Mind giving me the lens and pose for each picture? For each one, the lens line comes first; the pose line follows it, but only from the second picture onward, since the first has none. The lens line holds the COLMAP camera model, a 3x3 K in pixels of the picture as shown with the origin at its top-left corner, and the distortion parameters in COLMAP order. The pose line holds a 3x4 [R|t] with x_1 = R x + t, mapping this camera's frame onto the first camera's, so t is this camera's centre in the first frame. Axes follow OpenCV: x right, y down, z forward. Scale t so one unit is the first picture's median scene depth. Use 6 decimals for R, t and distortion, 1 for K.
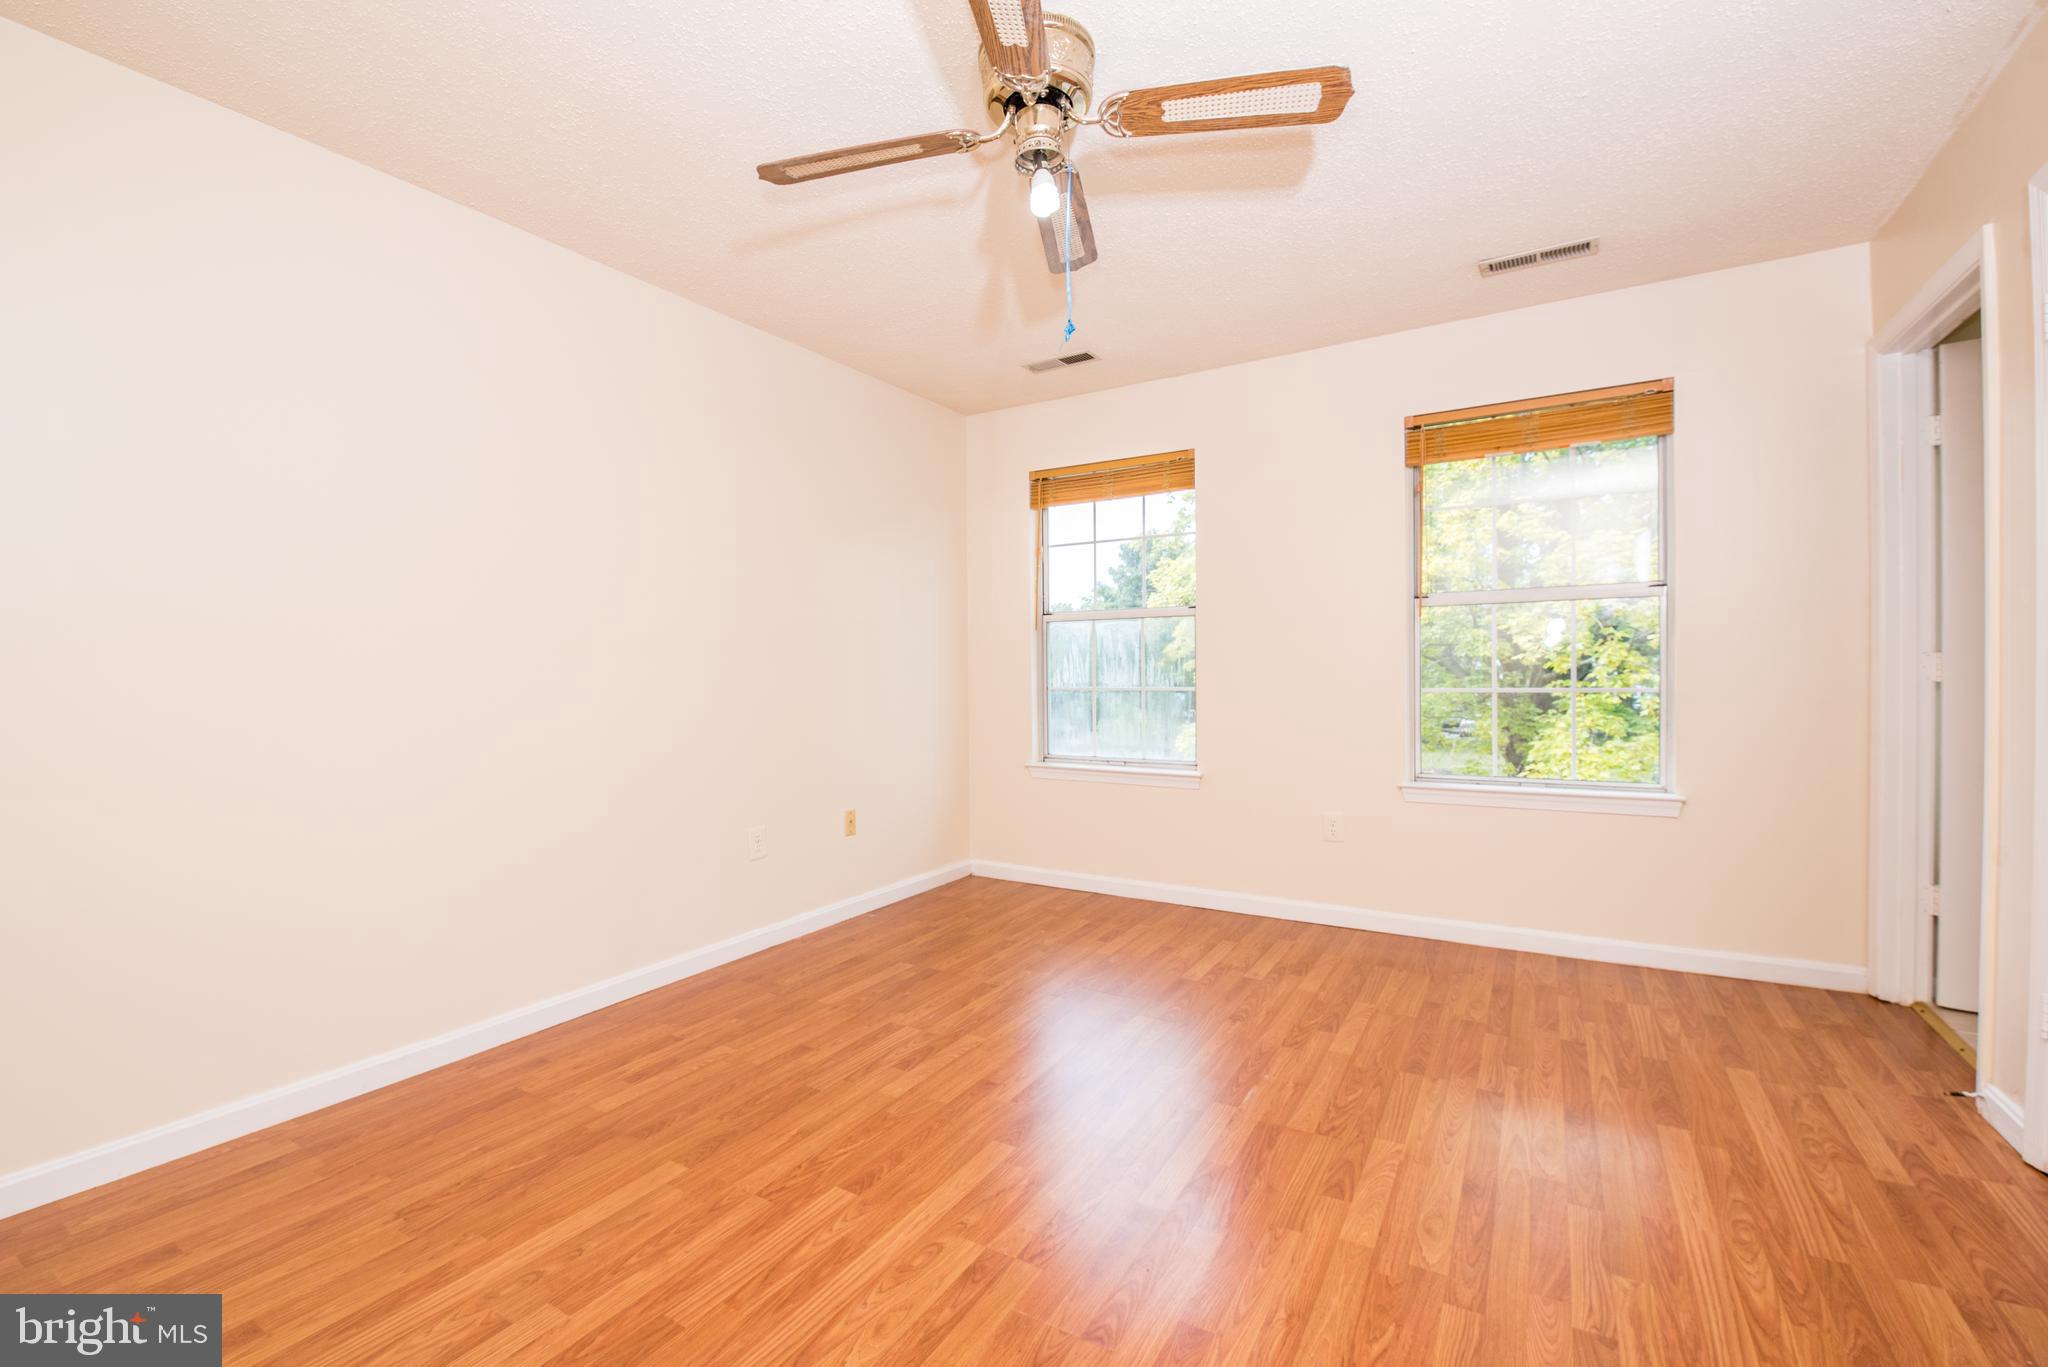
lens RADIAL K [[882.2, 0, 1036.1], [0, 882.2, 683.2], [0, 0, 1]] dist [-0.000192, -0.000712]
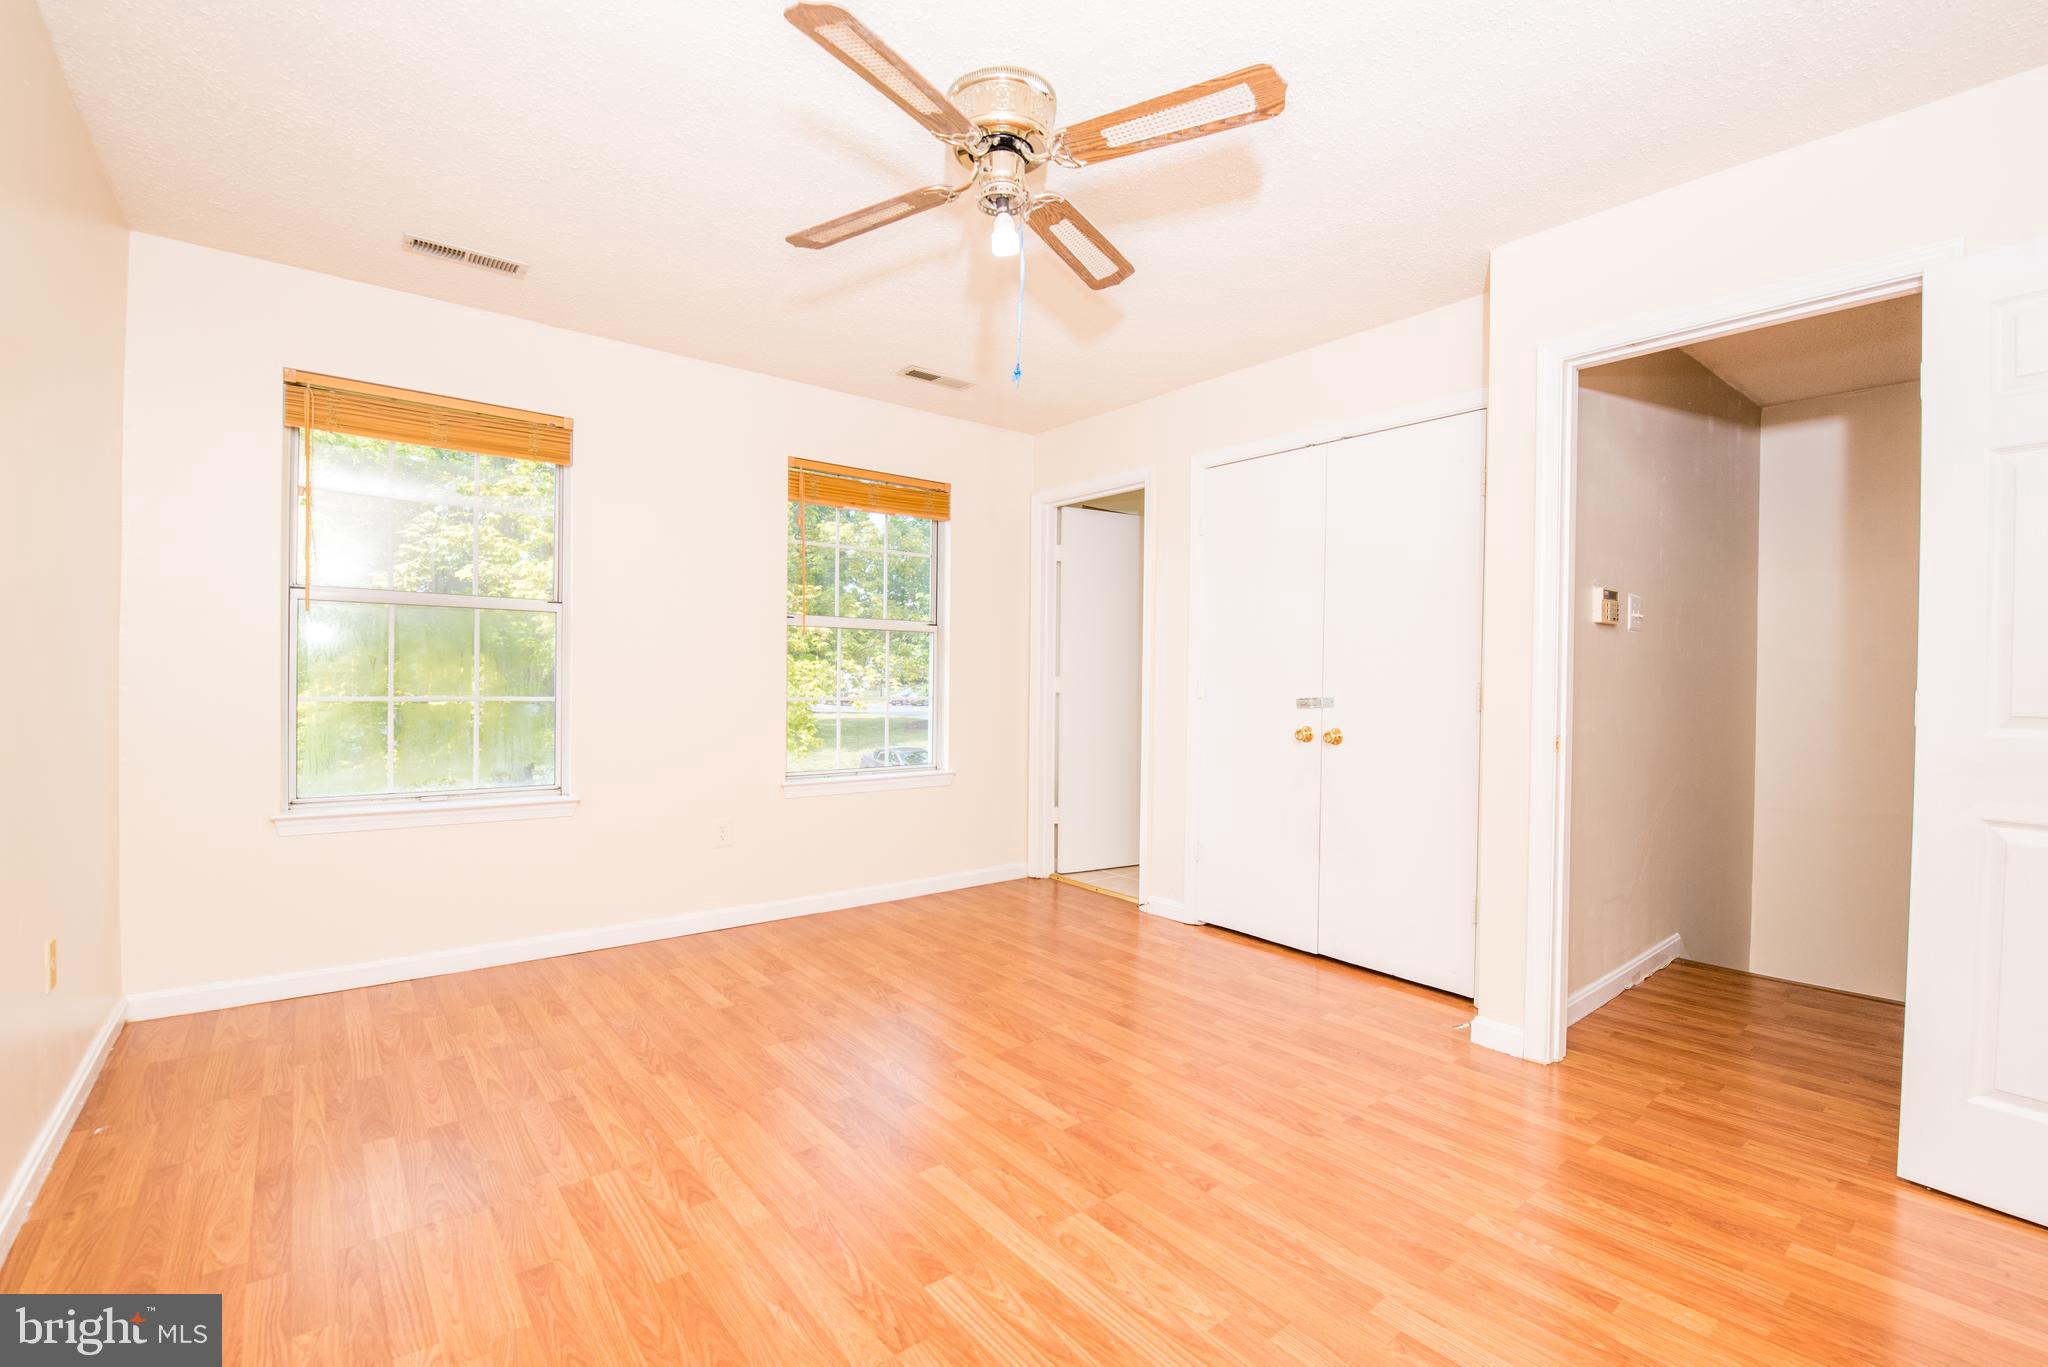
lens RADIAL K [[882.2, 0, 1029.7], [0, 882.2, 679.2], [0, 0, 1]] dist [-0.000192, -0.000712]
pose [[0.347640, 0.017225, 0.937470, -0.616538], [-0.003602, 0.999848, -0.017035, 0.001482], [-0.937621, 0.002545, 0.347649, 0.378760]]
